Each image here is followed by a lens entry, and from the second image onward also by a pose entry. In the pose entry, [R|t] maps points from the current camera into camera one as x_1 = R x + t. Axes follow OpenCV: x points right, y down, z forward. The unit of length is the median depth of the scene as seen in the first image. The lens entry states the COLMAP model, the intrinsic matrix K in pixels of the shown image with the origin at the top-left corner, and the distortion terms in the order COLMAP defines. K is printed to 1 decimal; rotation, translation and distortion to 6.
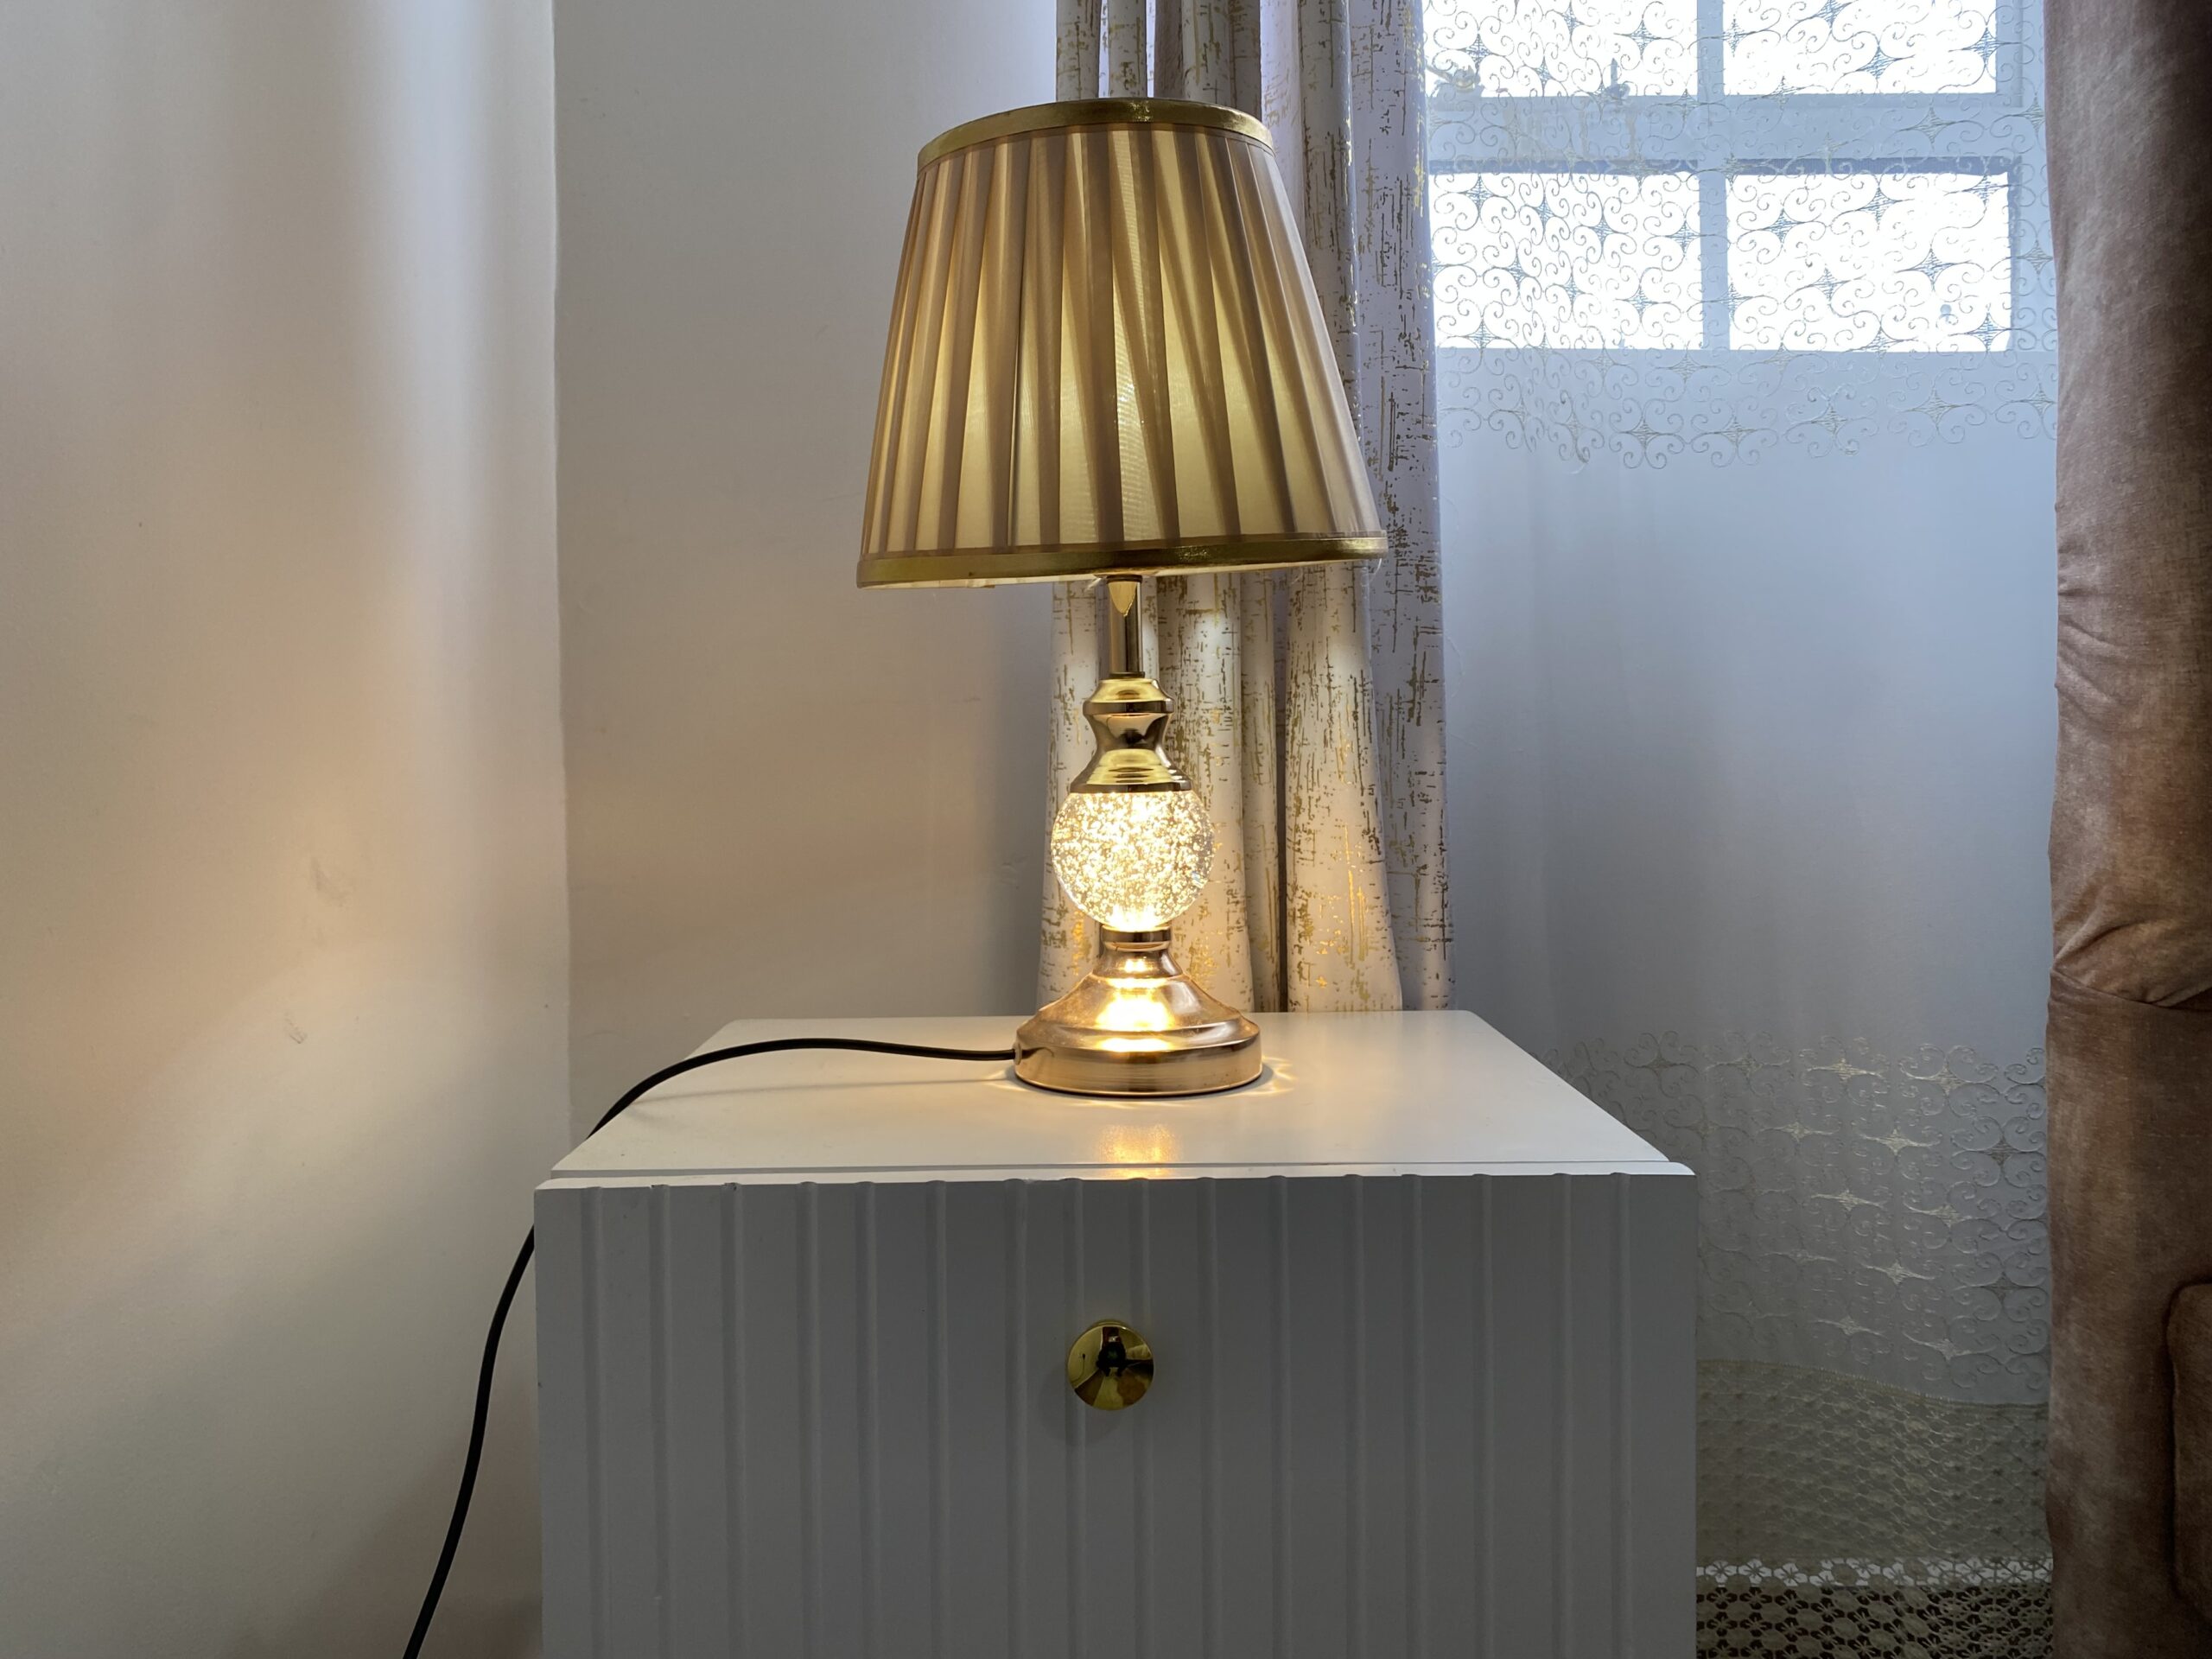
lens RADIAL K [[1686.6, 0, 1099.8], [0, 1686.6, 826.6], [0, 0, 1]] dist [0.022506, -0.012808]
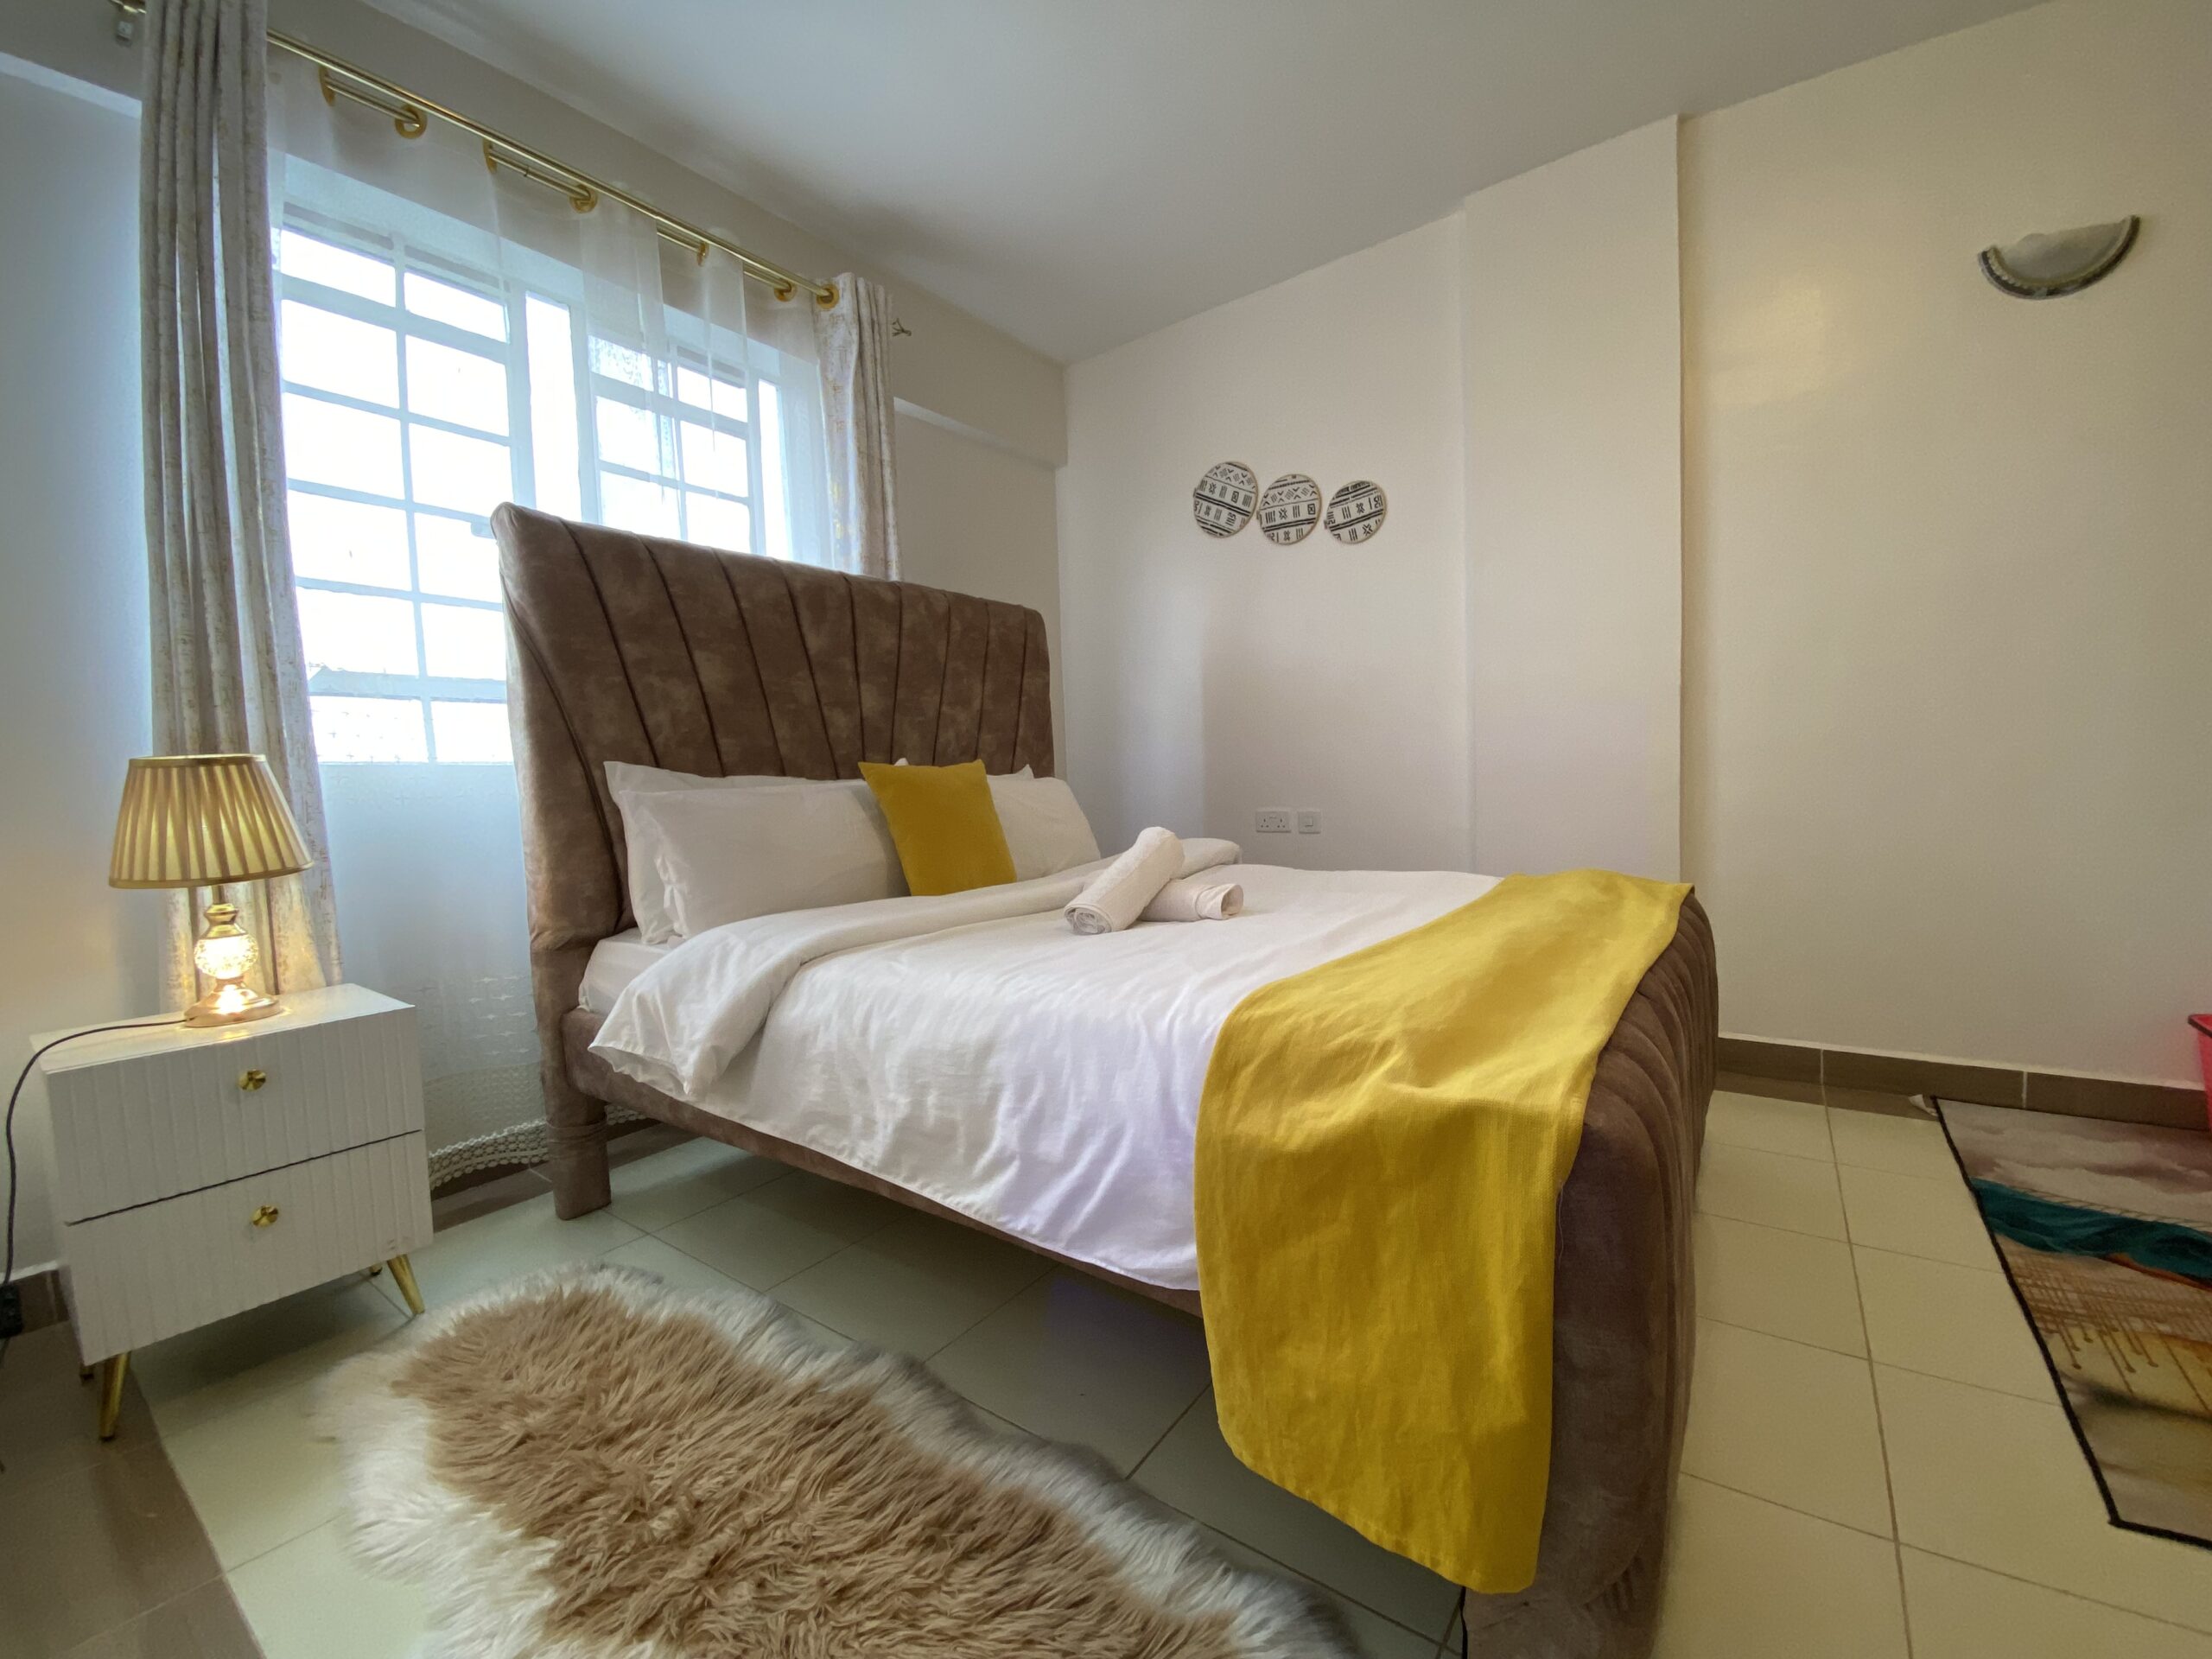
lens RADIAL K [[907.6, 0, 1093.8], [0, 907.6, 821.9], [0, 0, 1]] dist [-0.005017, -0.000832]
pose [[0.609376, -0.051703, 0.791194, -0.298900], [0.077398, 0.996985, 0.005539, -0.111052], [-0.789095, 0.057862, 0.611540, -1.335821]]
